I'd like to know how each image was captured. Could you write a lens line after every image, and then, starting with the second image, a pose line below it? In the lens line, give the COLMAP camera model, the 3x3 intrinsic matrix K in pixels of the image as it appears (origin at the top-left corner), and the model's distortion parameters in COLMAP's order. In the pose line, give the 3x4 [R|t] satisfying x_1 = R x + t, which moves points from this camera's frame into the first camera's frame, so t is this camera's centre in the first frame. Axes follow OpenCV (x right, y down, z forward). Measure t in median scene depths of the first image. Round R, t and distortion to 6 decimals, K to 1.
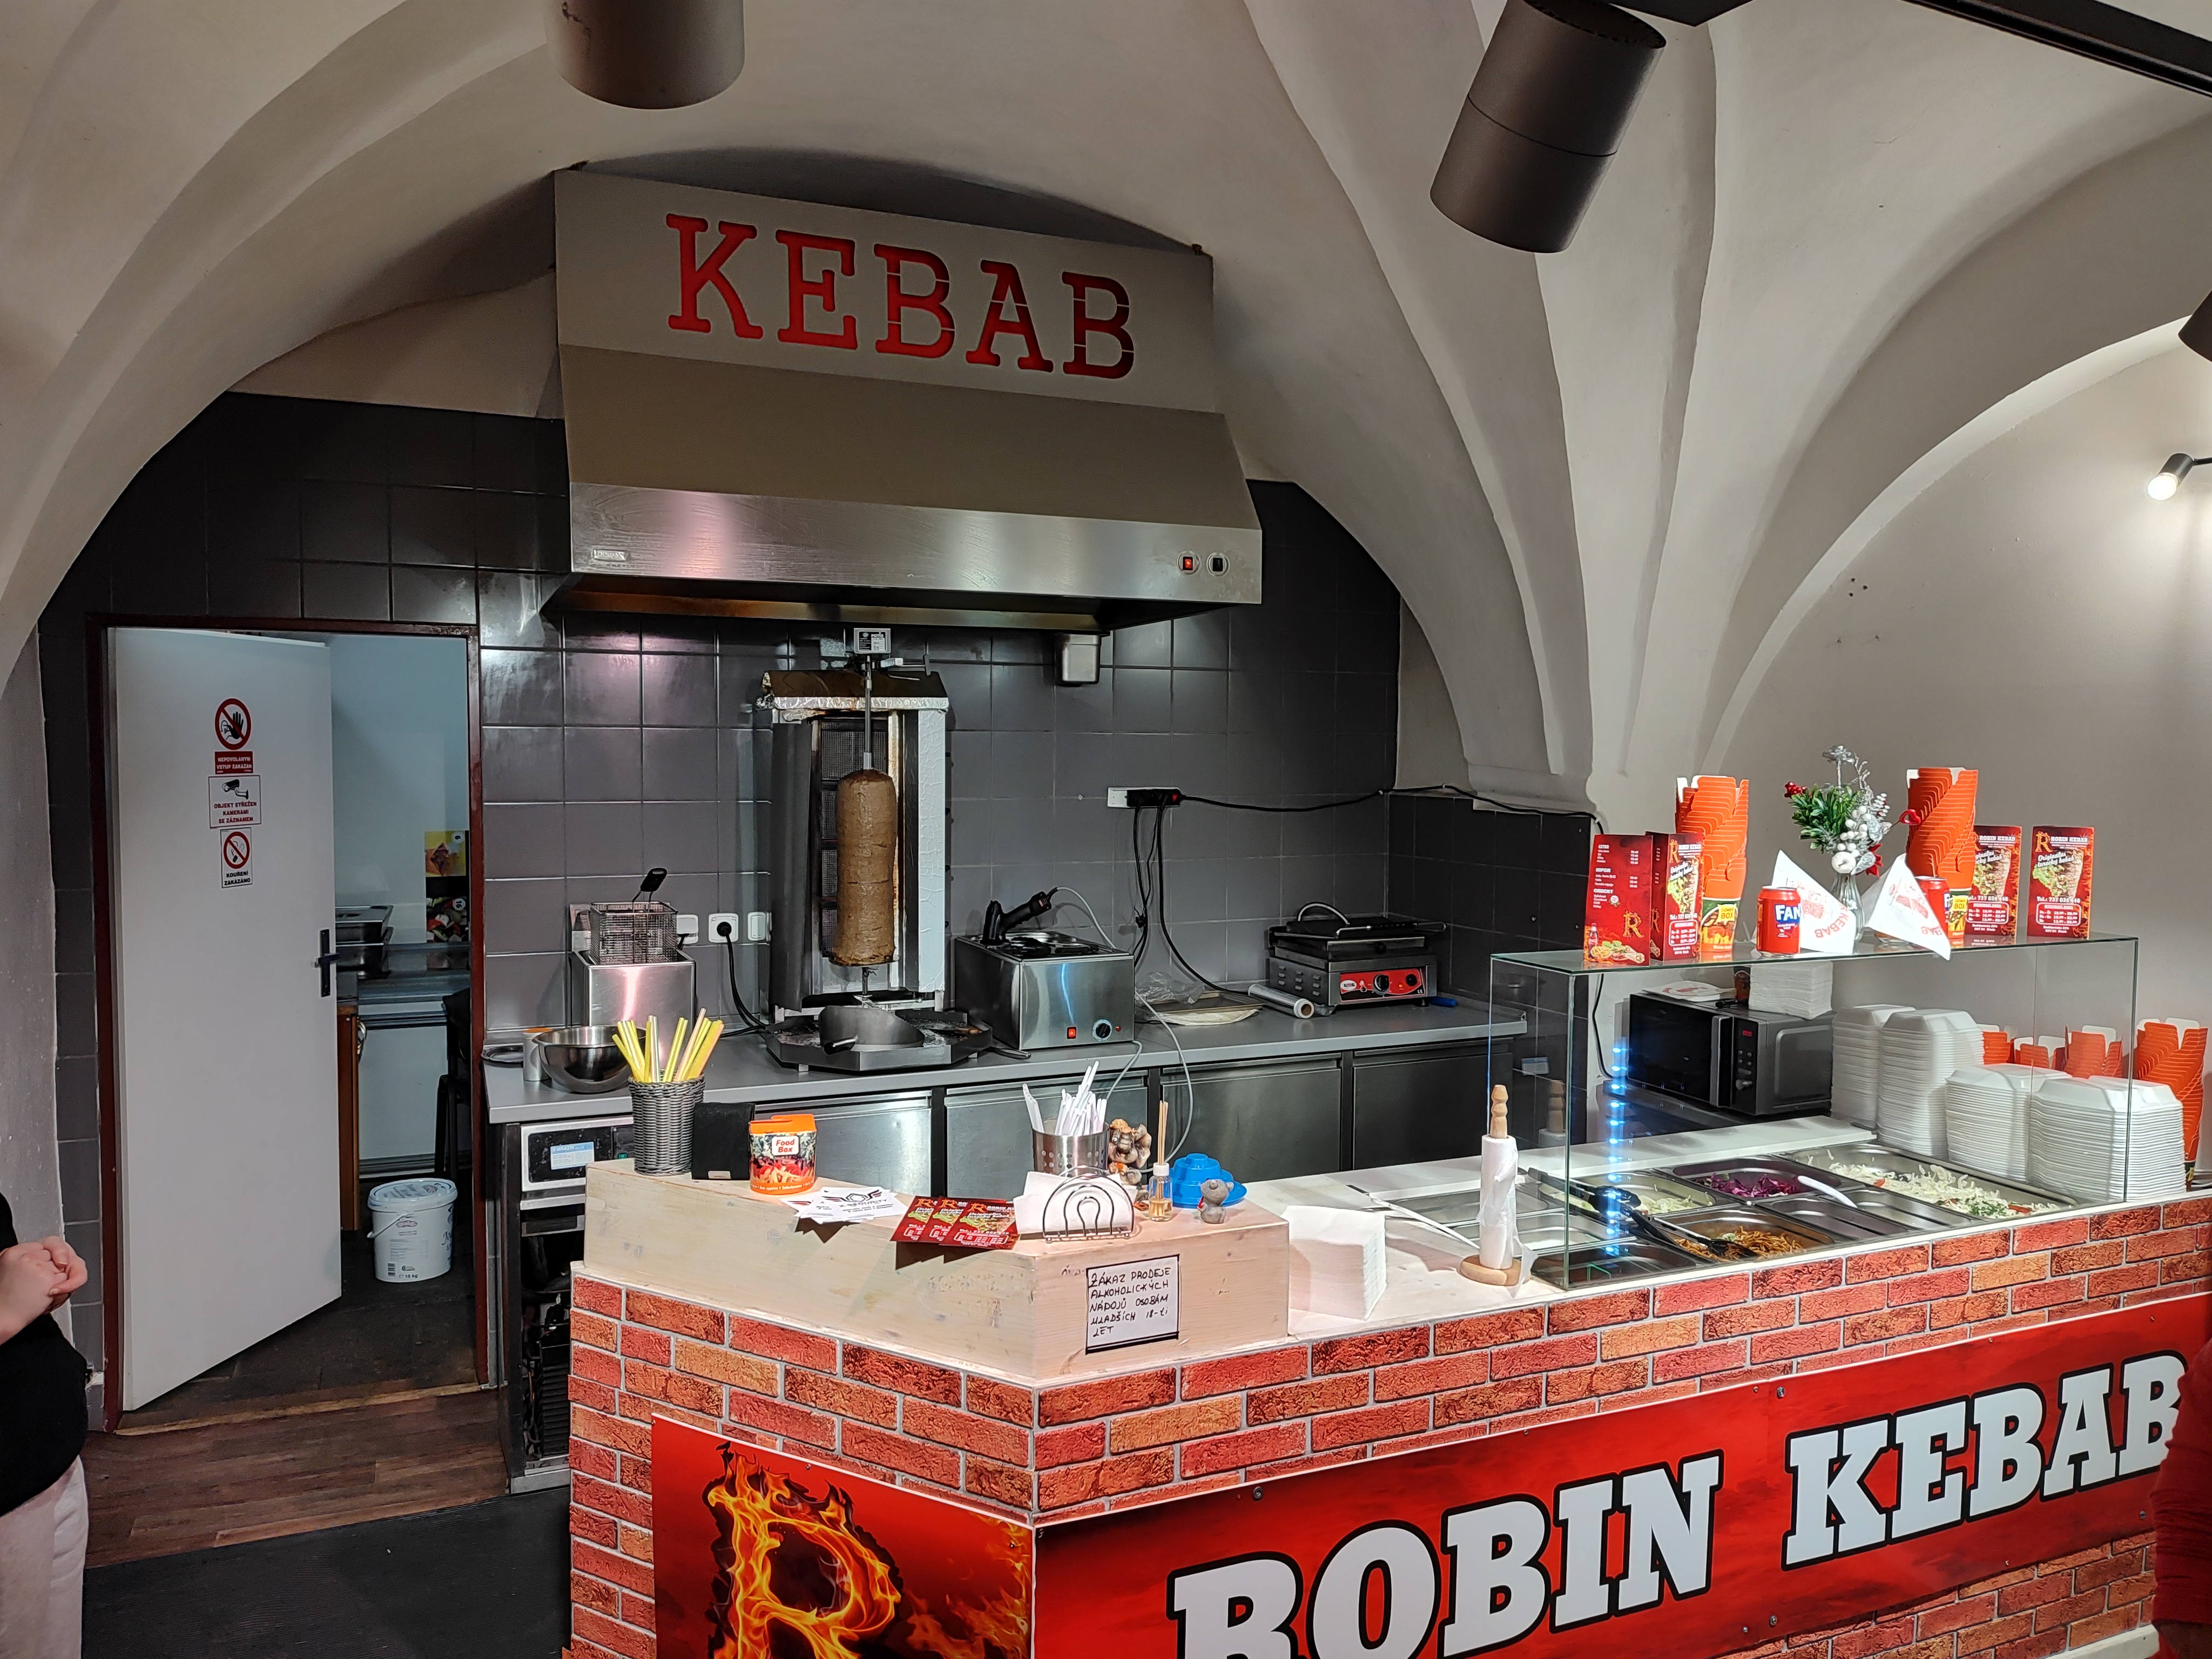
lens RADIAL K [[1504.1, 0, 1102.3], [0, 1504.1, 830.8], [0, 0, 1]] dist [-0.006896, -0.001755]
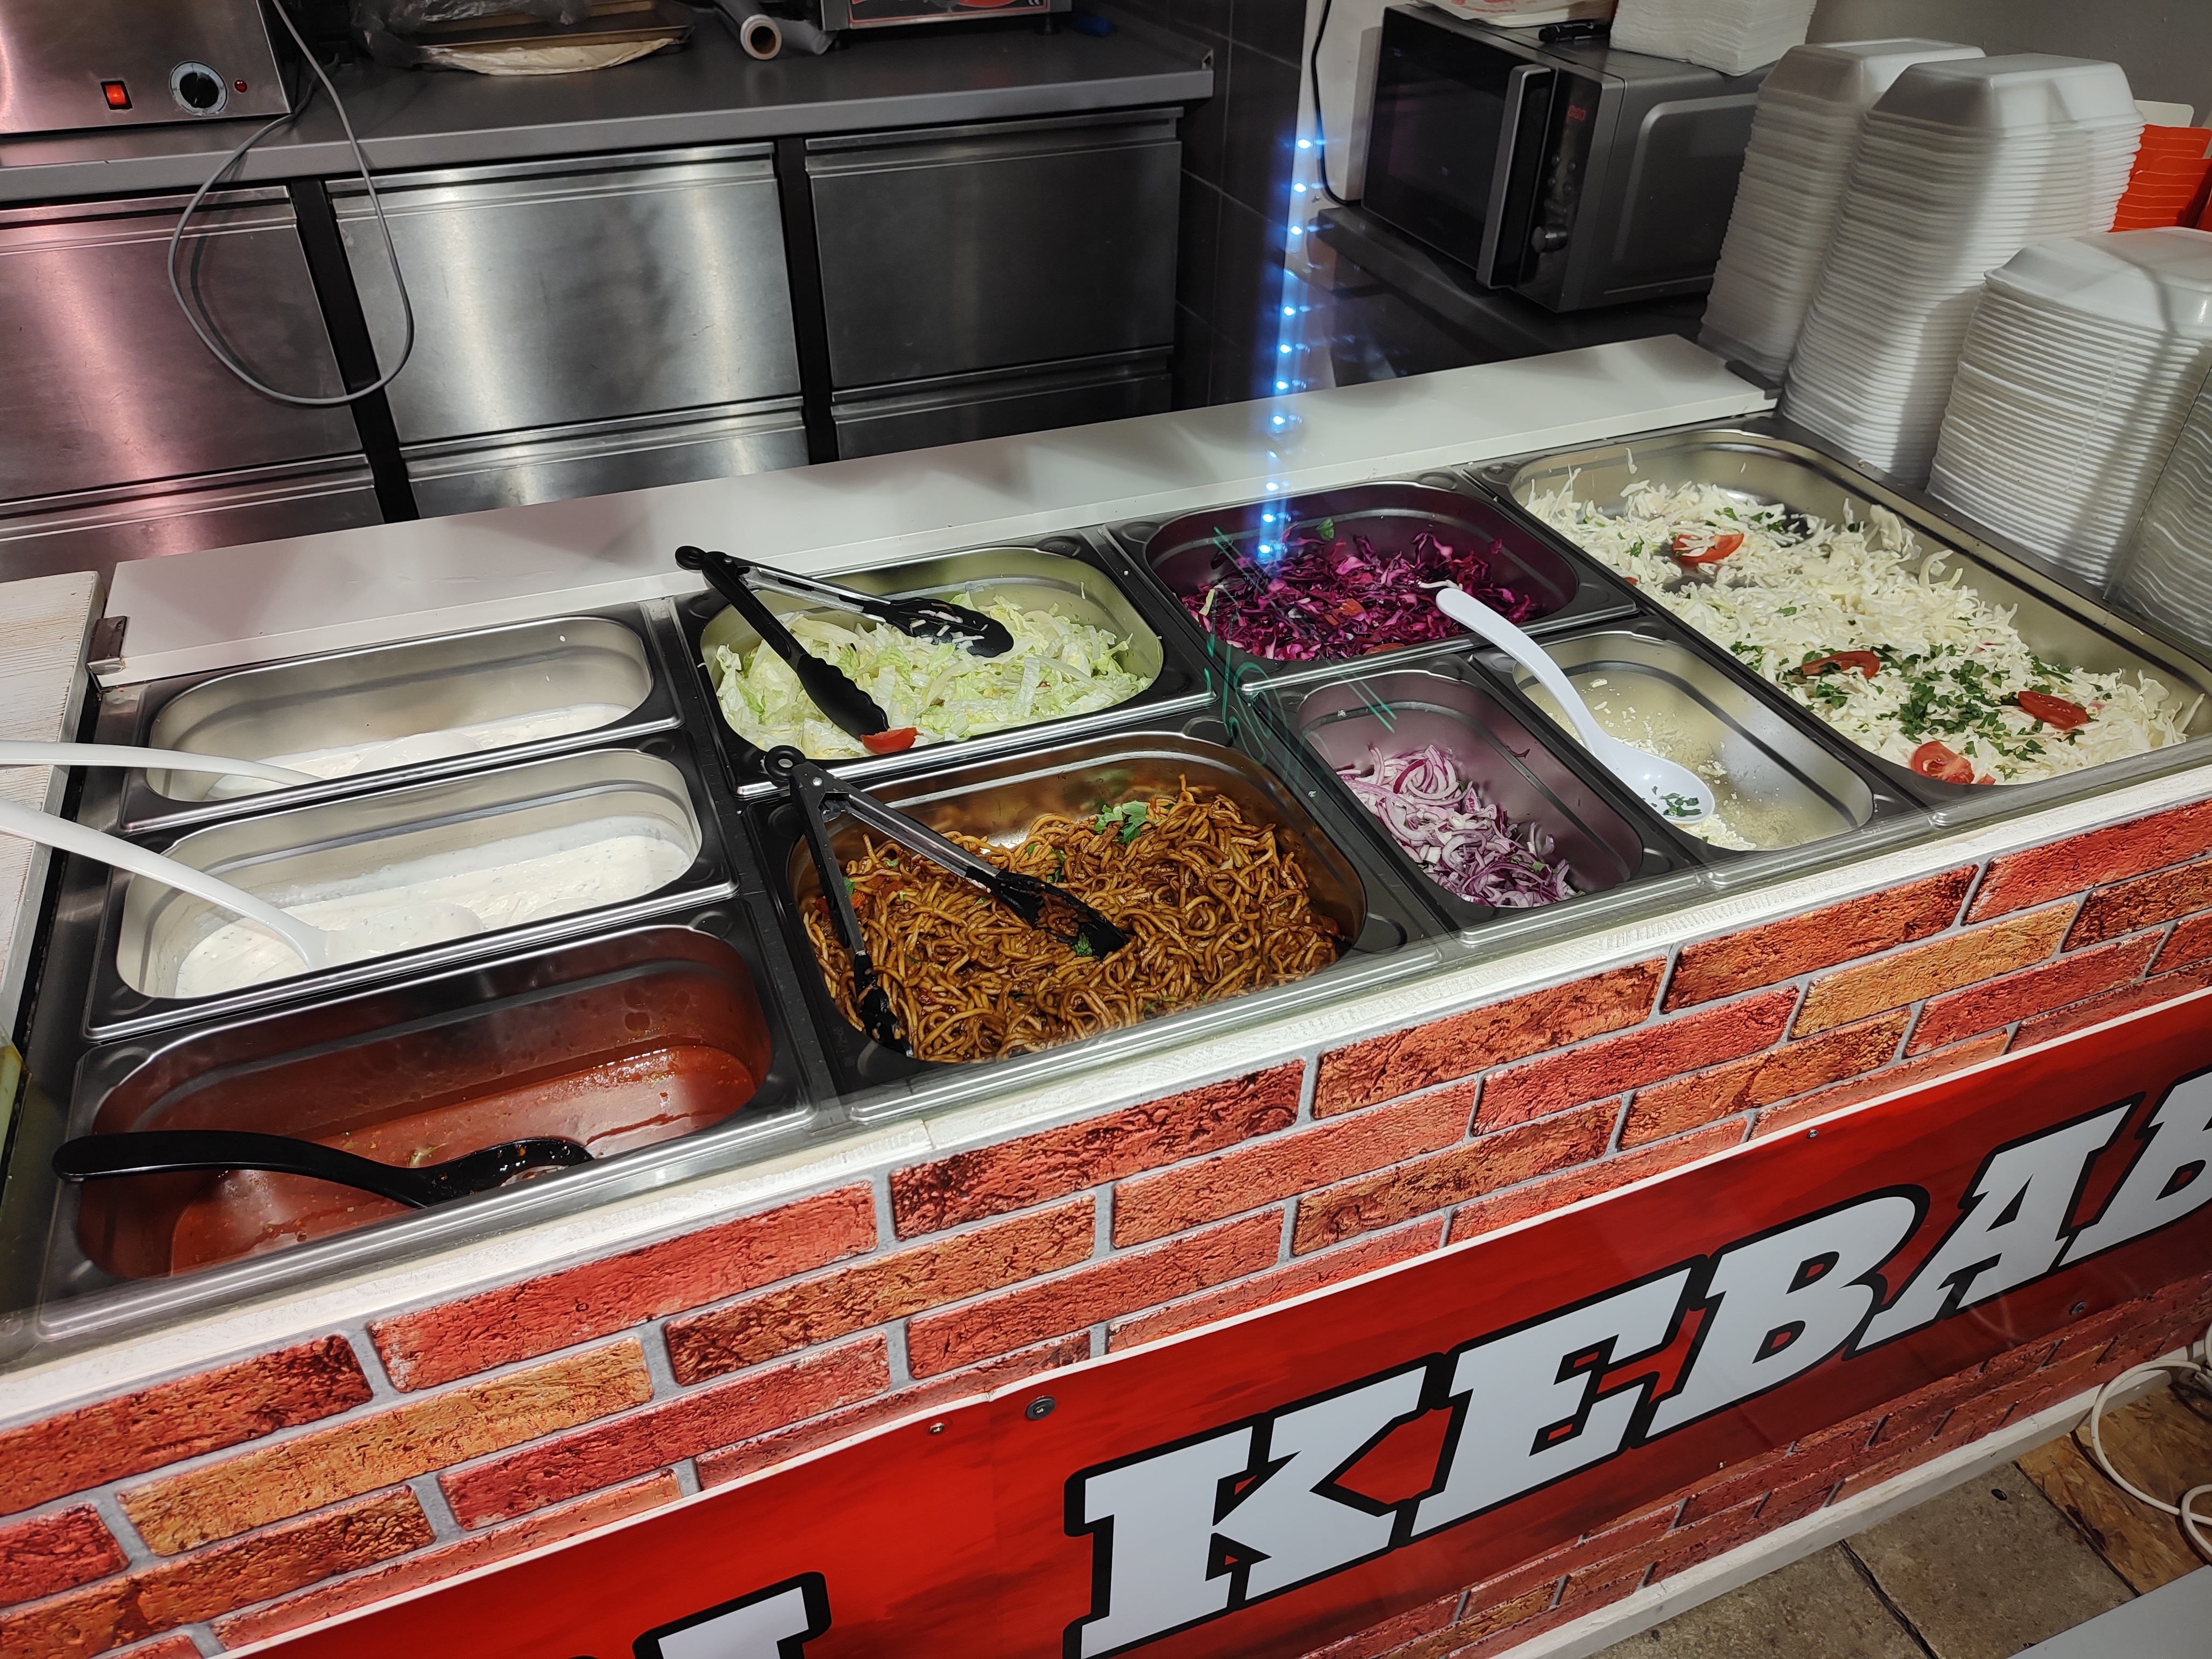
lens RADIAL K [[1504.1, 0, 1100.3], [0, 1504.1, 834.2], [0, 0, 1]] dist [-0.006896, -0.001755]
pose [[0.999450, 0.020977, -0.025685, 0.351948], [-0.002590, 0.821520, 0.570174, 0.069820], [0.033062, -0.569794, 0.821122, 0.604788]]
